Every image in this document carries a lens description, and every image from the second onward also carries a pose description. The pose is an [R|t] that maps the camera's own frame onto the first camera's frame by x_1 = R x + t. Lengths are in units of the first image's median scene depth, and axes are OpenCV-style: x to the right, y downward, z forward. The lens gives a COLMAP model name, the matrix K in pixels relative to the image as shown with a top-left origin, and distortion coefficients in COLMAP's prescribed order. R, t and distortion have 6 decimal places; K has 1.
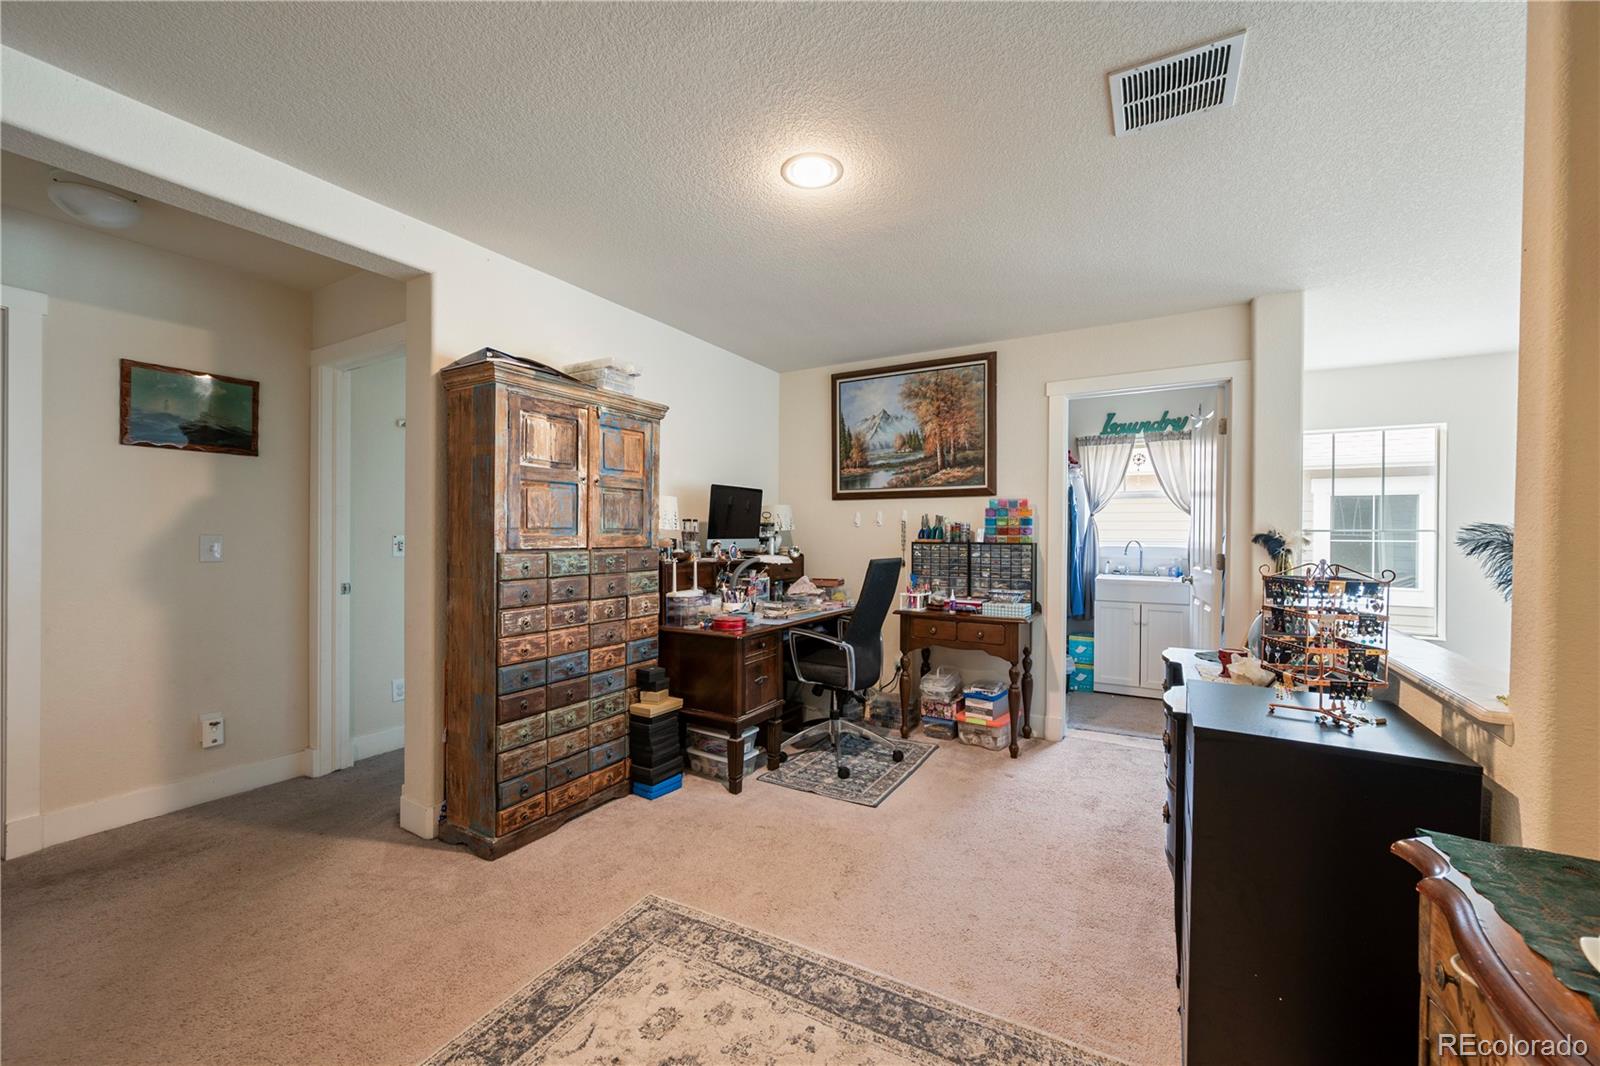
lens RADIAL K [[639.0, 0, 786.7], [0, 639.0, 532.8], [0, 0, 1]] dist [-0.004445, 0.000418]
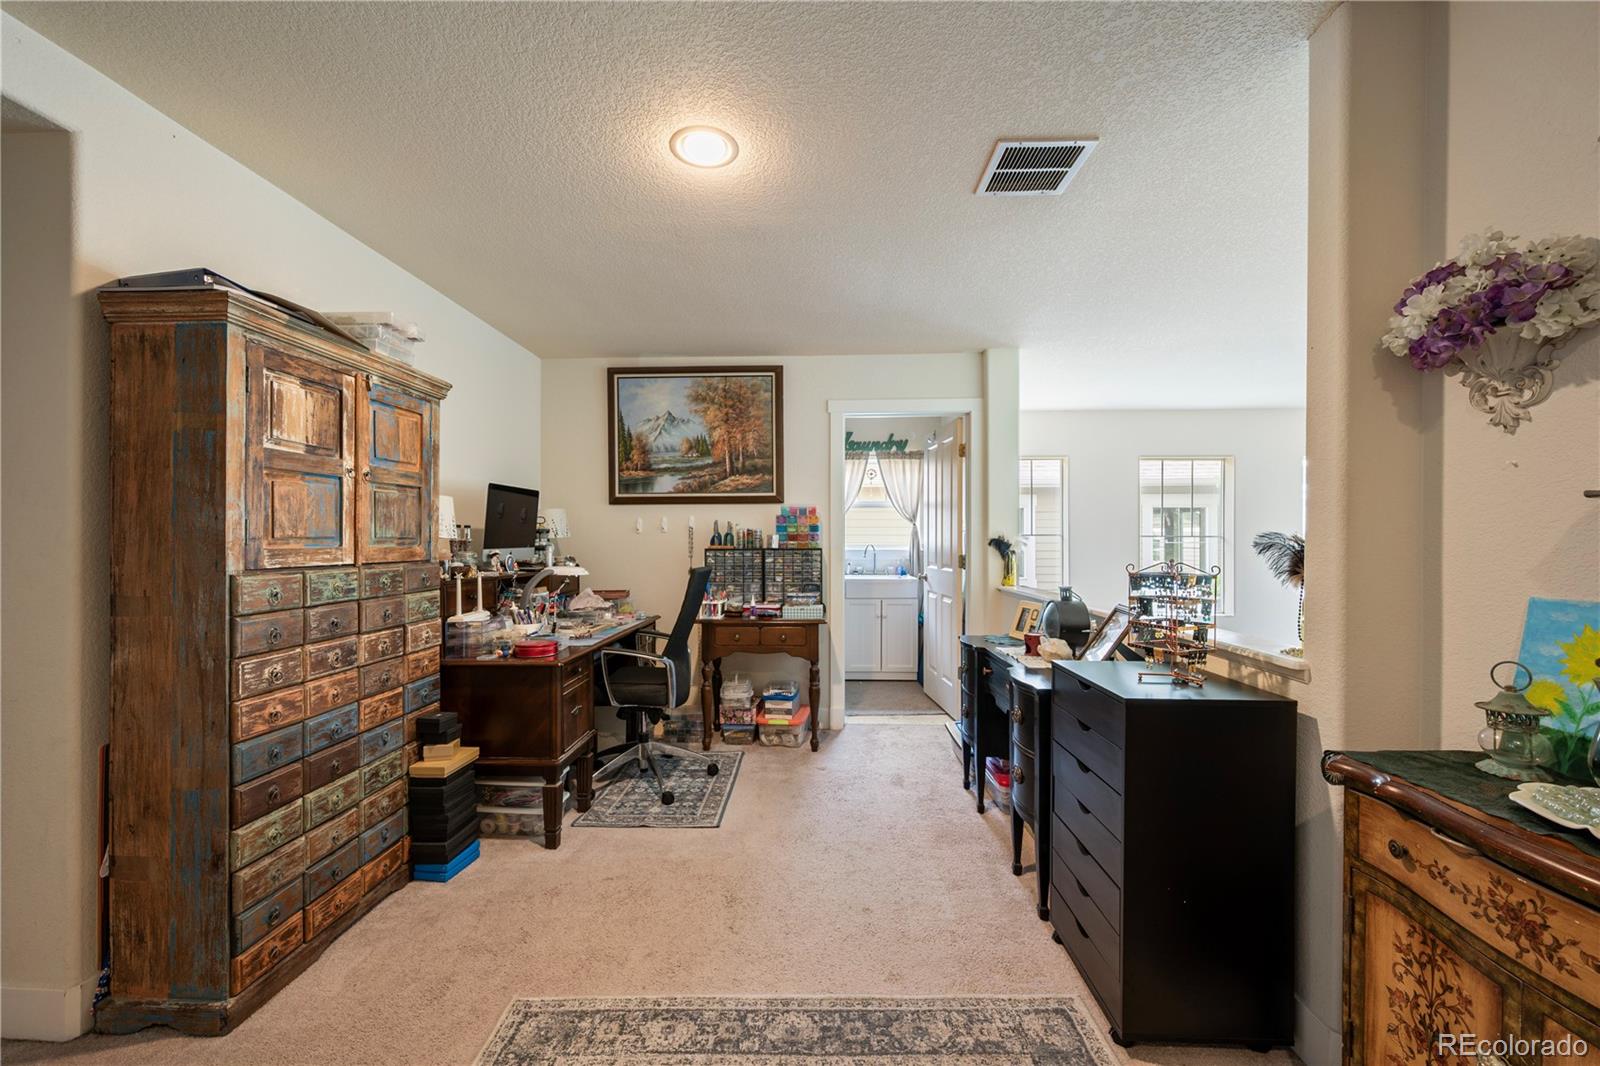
lens RADIAL K [[639.0, 0, 805.6], [0, 639.0, 535.1], [0, 0, 1]] dist [-0.004445, 0.000418]
pose [[0.874234, -0.004426, 0.485485, -0.199783], [0.006478, 0.999976, -0.002550, -0.004193], [-0.485462, 0.005374, 0.874241, 0.093033]]
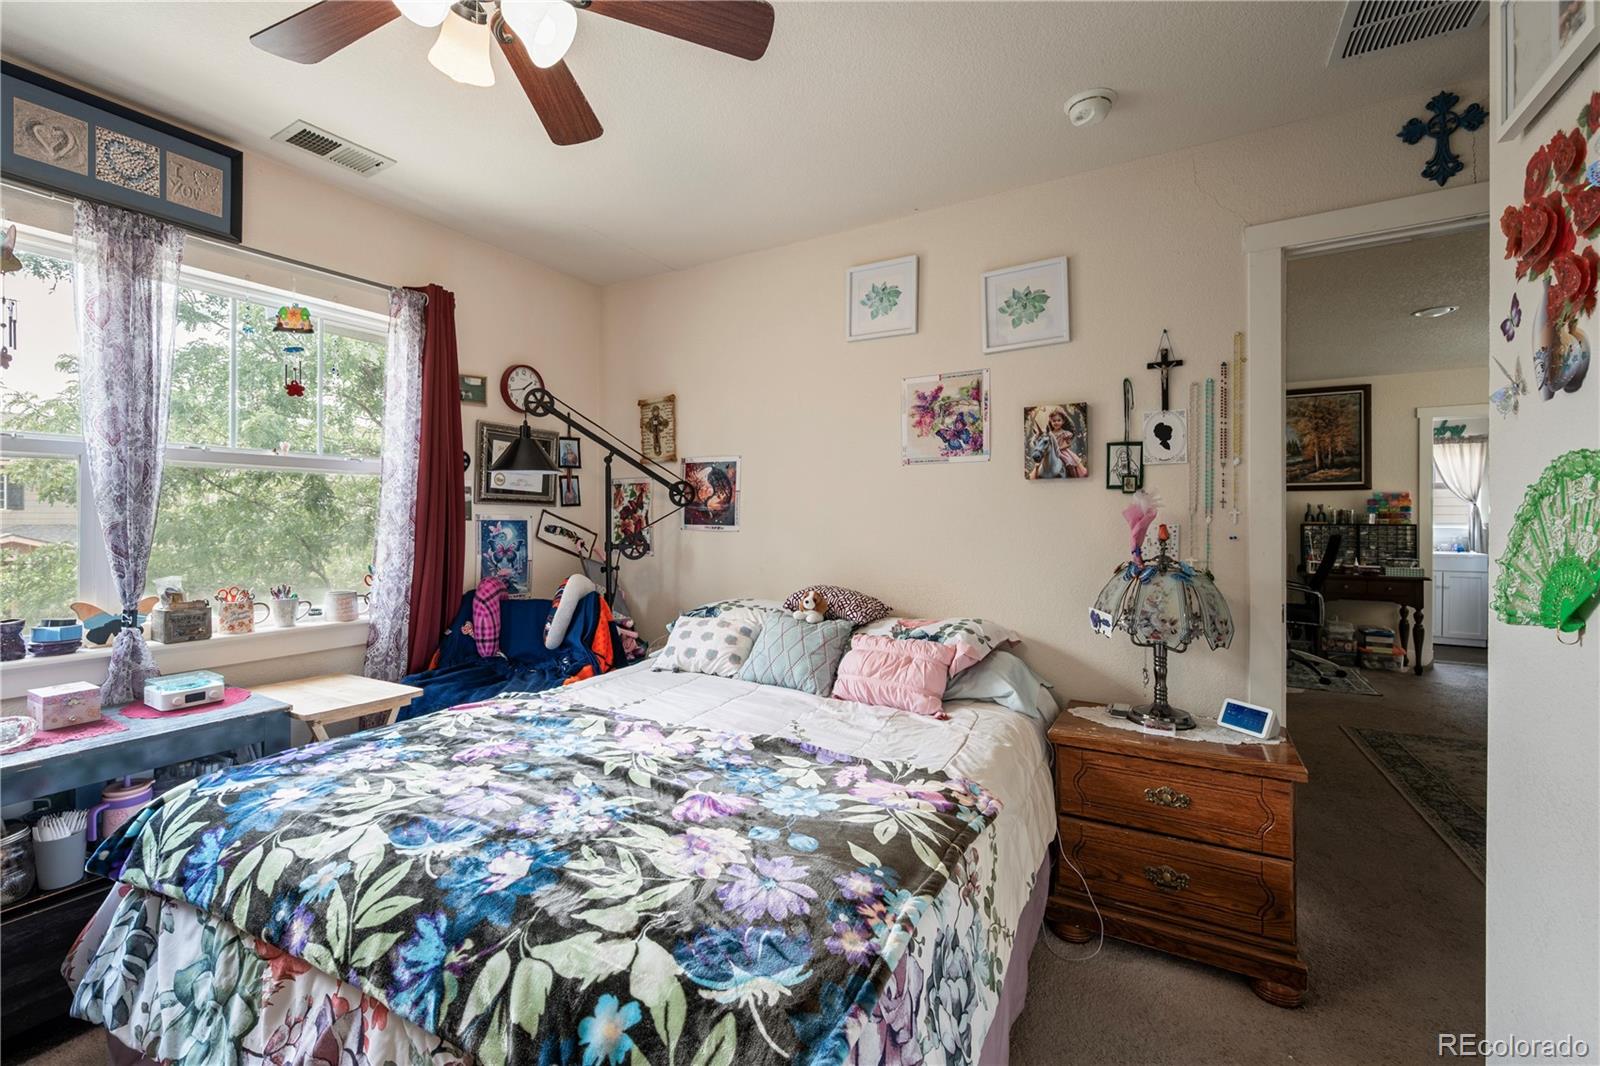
lens RADIAL K [[639.0, 0, 824.2], [0, 639.0, 514.7], [0, 0, 1]] dist [-0.004445, 0.000418]
pose [[0.999908, -0.003197, -0.013209, -1.104099], [0.003168, 0.999992, -0.002248, -0.007354], [0.013216, 0.002206, 0.999910, -0.501515]]
